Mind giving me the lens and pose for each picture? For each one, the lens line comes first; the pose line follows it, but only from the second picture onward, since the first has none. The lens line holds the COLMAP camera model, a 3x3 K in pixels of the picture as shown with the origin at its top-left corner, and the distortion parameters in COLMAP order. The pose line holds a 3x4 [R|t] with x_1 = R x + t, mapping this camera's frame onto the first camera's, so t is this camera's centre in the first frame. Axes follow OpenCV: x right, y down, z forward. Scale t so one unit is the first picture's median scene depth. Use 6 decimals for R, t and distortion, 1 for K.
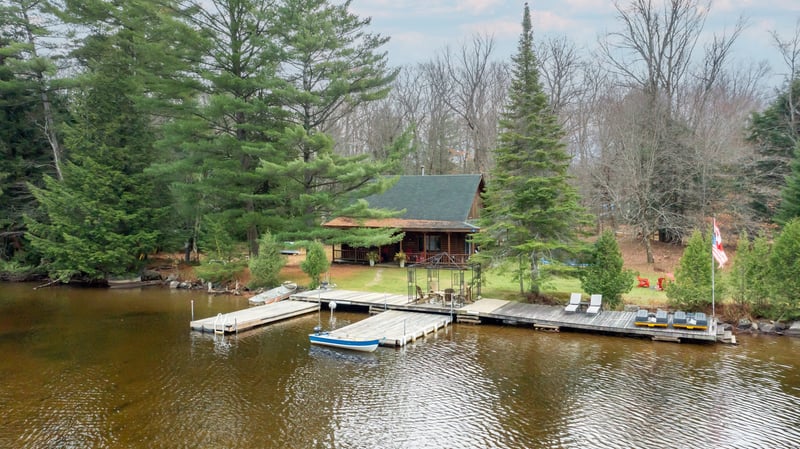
lens RADIAL K [[651.6, 0, 404.9], [0, 651.6, 222.0], [0, 0, 1]] dist [-0.004217, 0.009486]
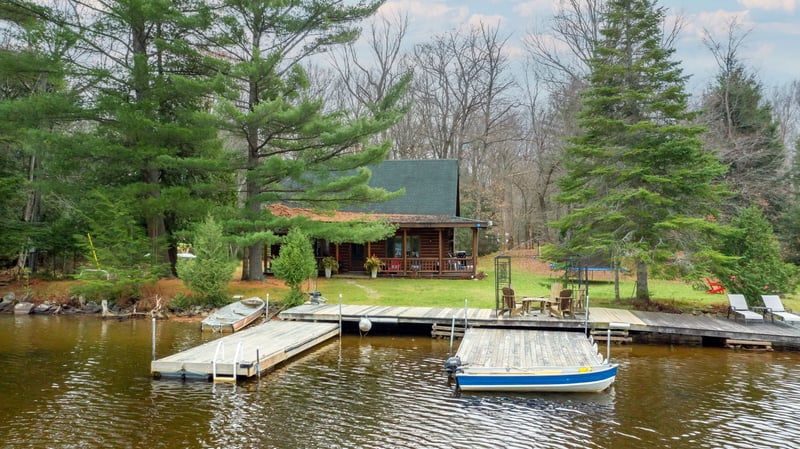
lens RADIAL K [[651.6, 0, 394.9], [0, 651.6, 228.3], [0, 0, 1]] dist [-0.004217, 0.009486]
pose [[0.958459, 0.009702, 0.285064, -0.255251], [0.004367, 0.998805, -0.048679, 0.067984], [-0.285196, 0.047902, 0.957271, 0.414275]]
